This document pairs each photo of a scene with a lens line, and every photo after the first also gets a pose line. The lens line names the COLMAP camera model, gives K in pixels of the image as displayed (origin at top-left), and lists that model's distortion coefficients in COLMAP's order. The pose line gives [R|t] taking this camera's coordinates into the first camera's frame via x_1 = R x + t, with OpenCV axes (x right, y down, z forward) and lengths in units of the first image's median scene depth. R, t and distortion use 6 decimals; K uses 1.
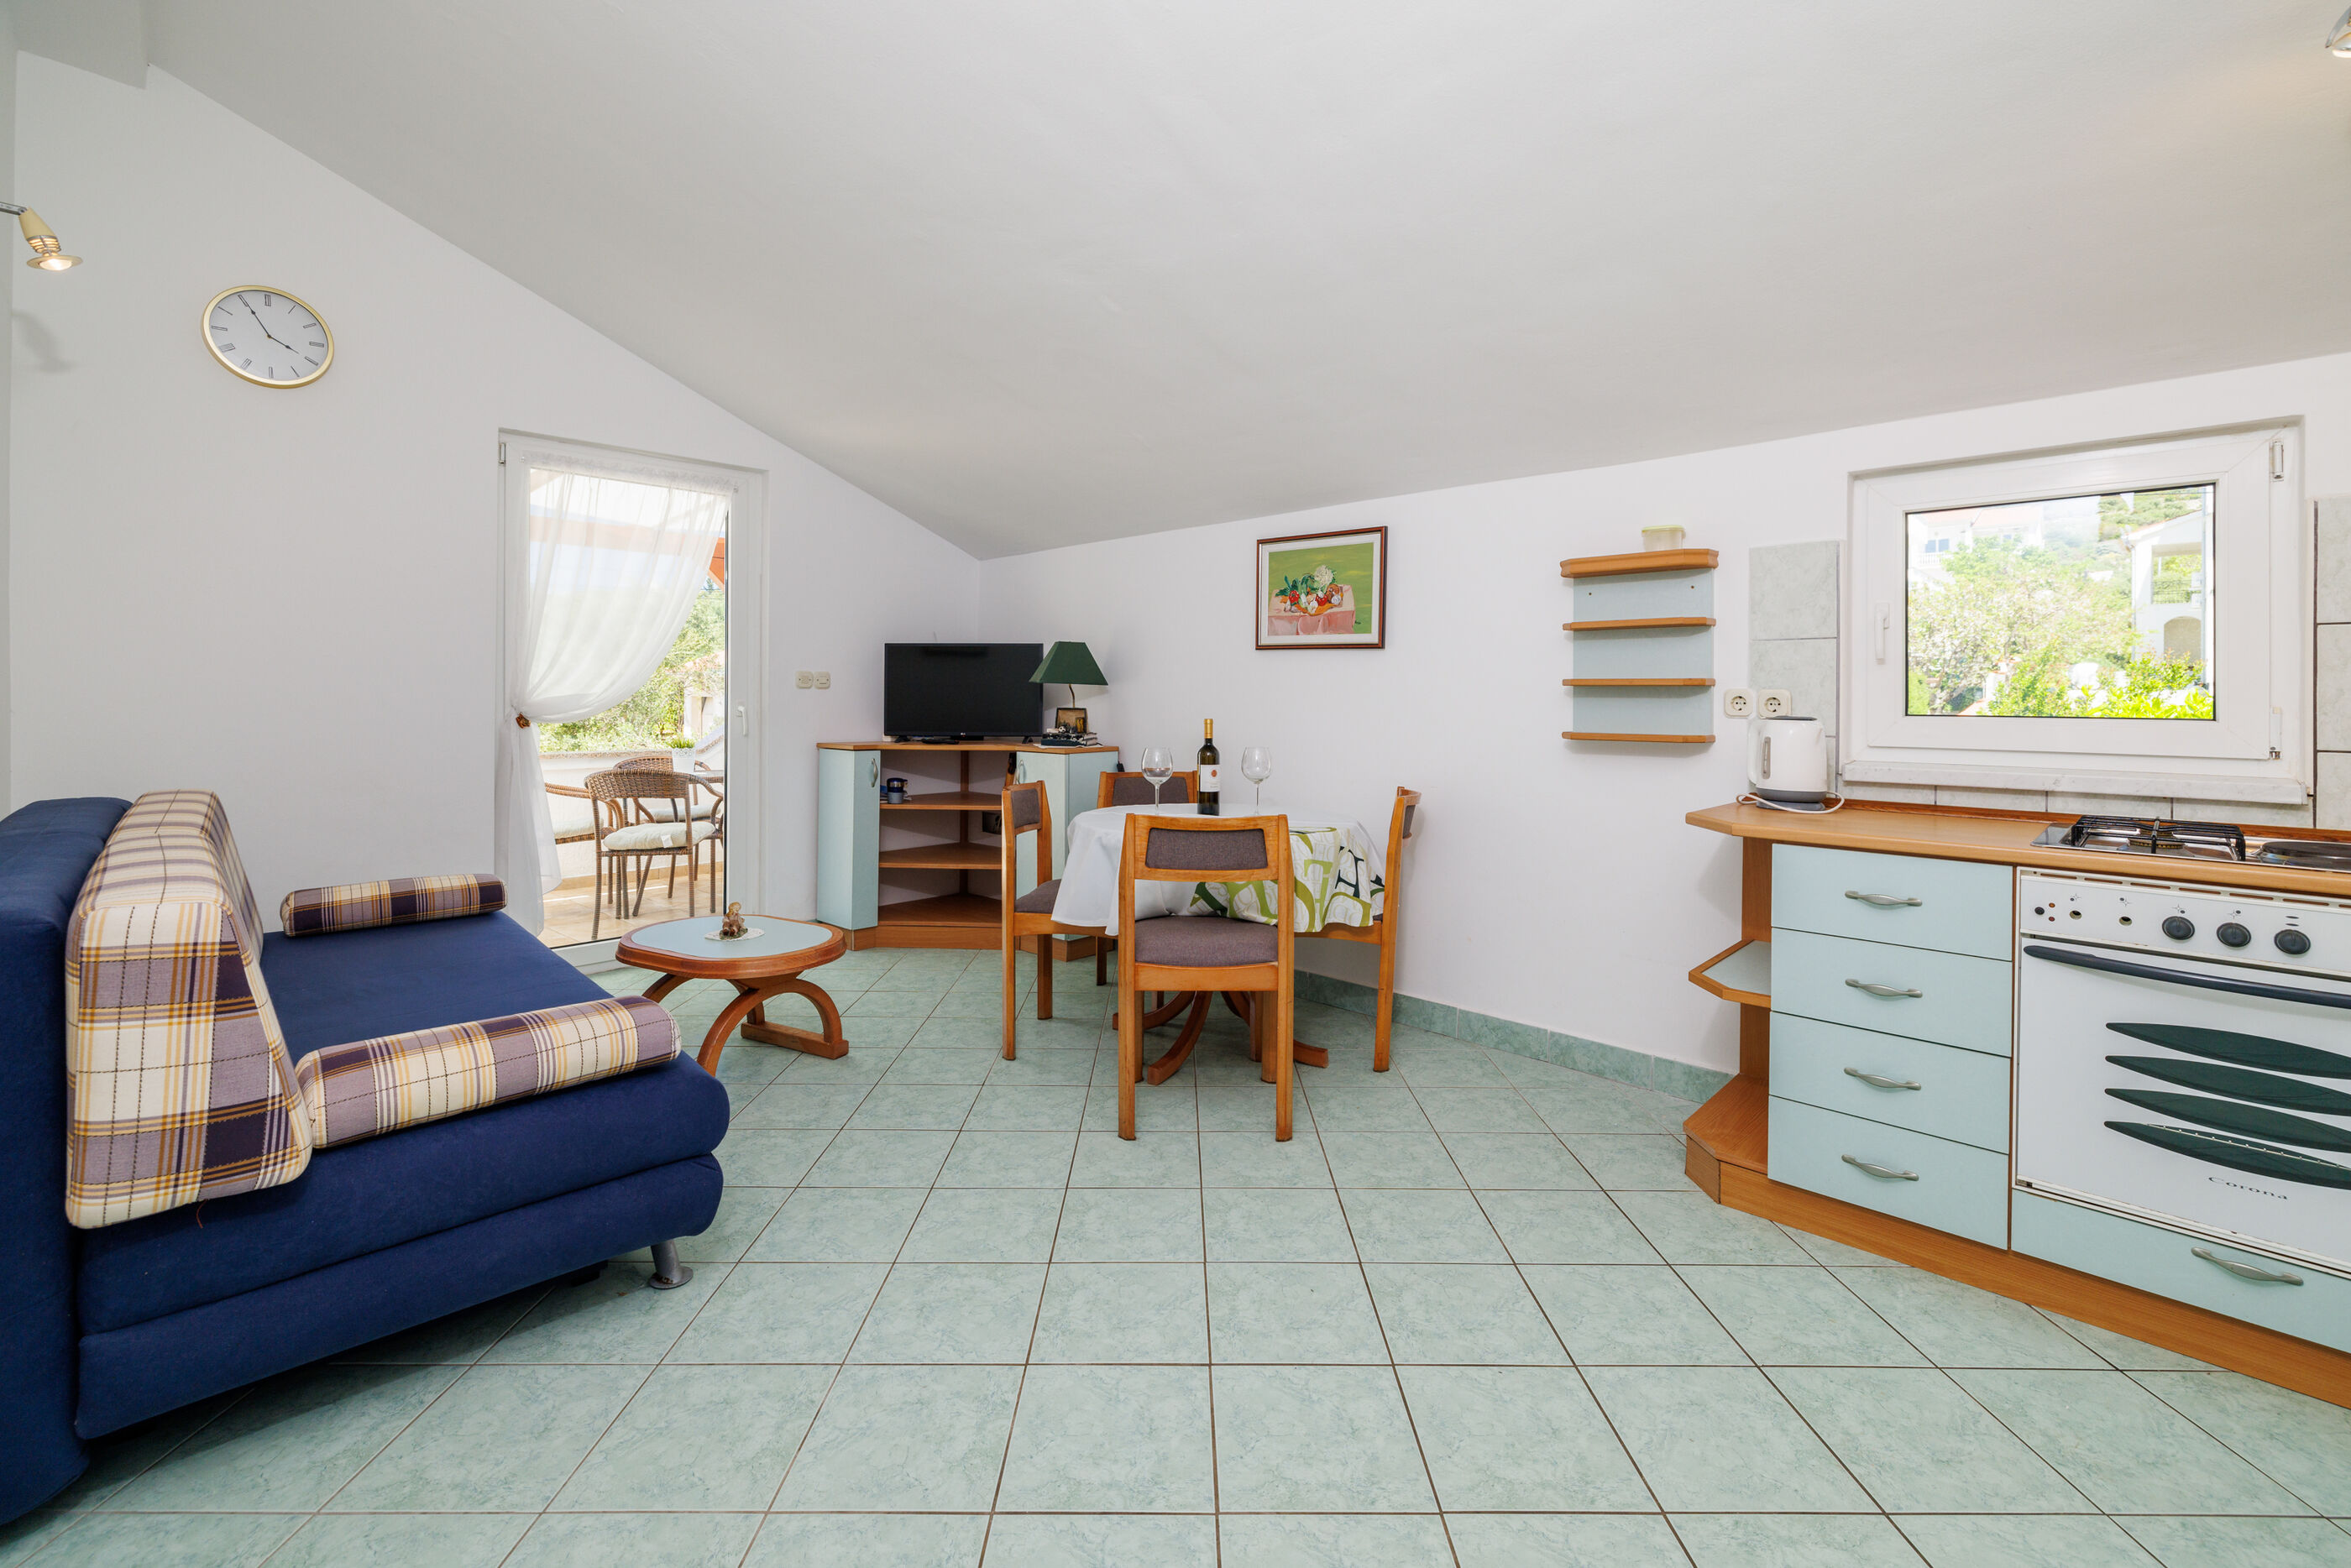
lens RADIAL K [[1000.2, 0, 1202.8], [0, 1000.2, 700.5], [0, 0, 1]] dist [0.000364, 0.000834]
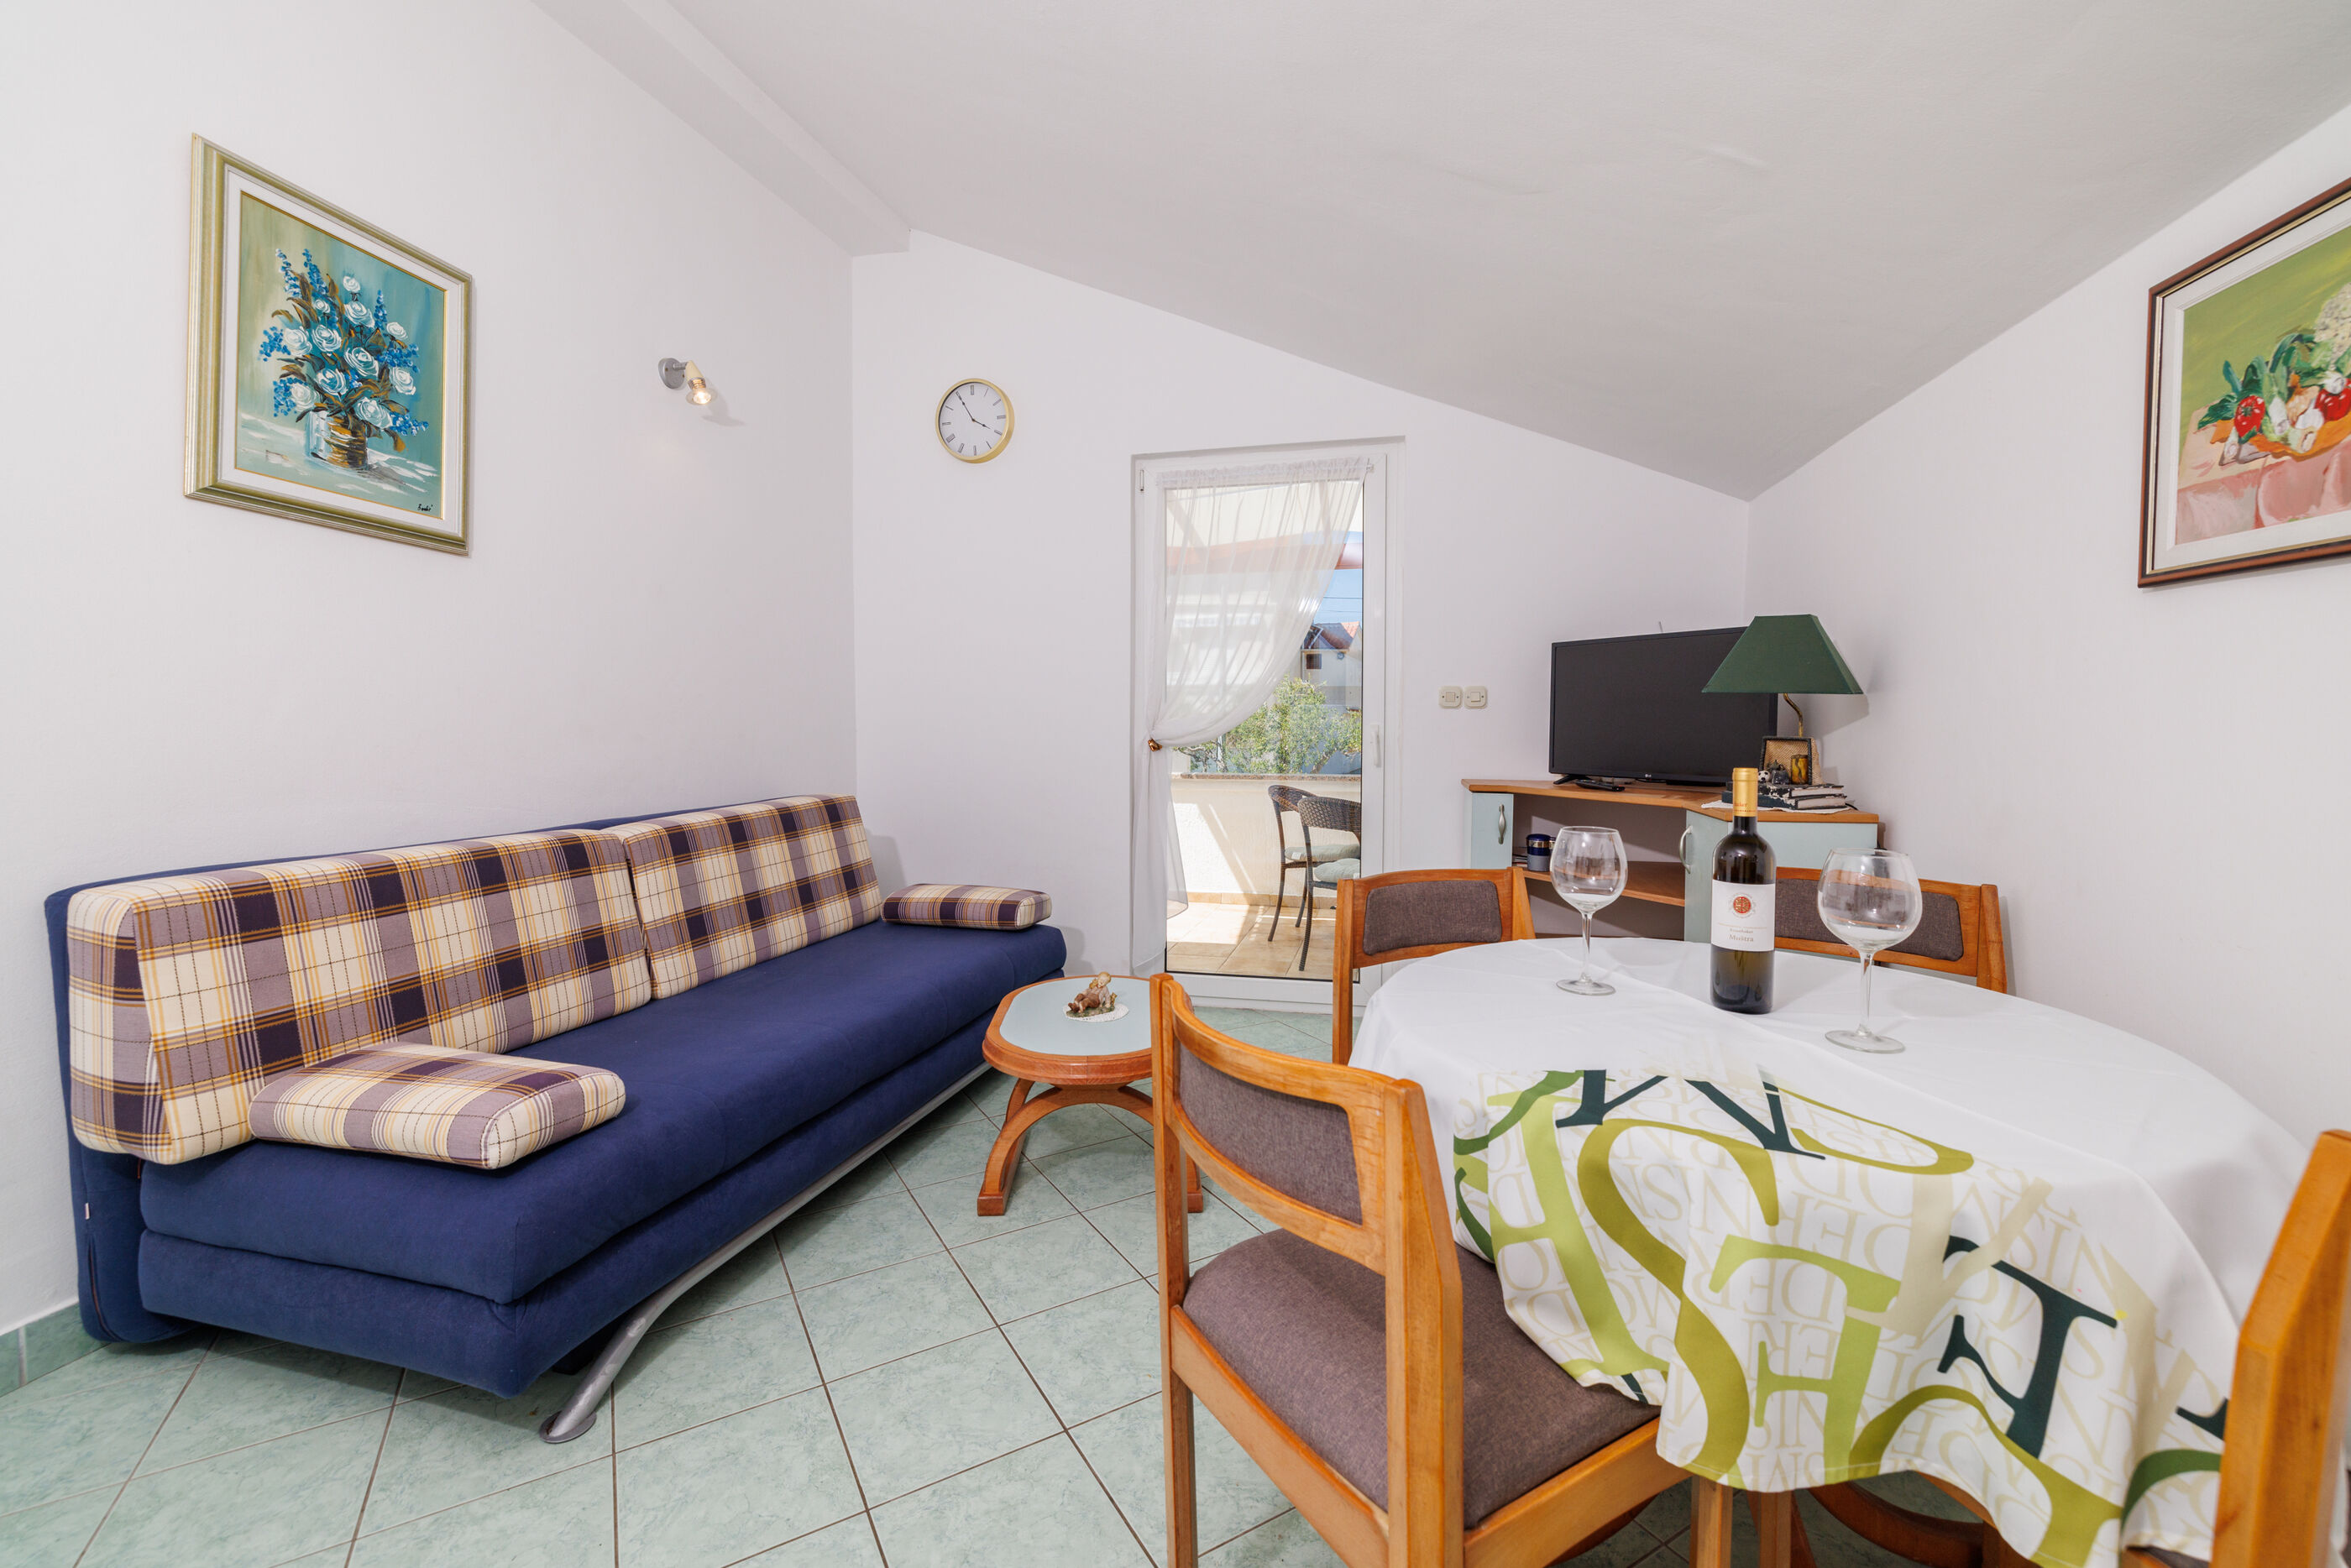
lens RADIAL K [[1000.2, 0, 1191.1], [0, 1000.2, 763.2], [0, 0, 1]] dist [0.000364, 0.000834]
pose [[0.500569, 0.033595, -0.865044, 0.243033], [-0.000358, 0.999255, 0.038600, 0.000818], [0.865696, -0.019012, 0.500208, 0.604491]]
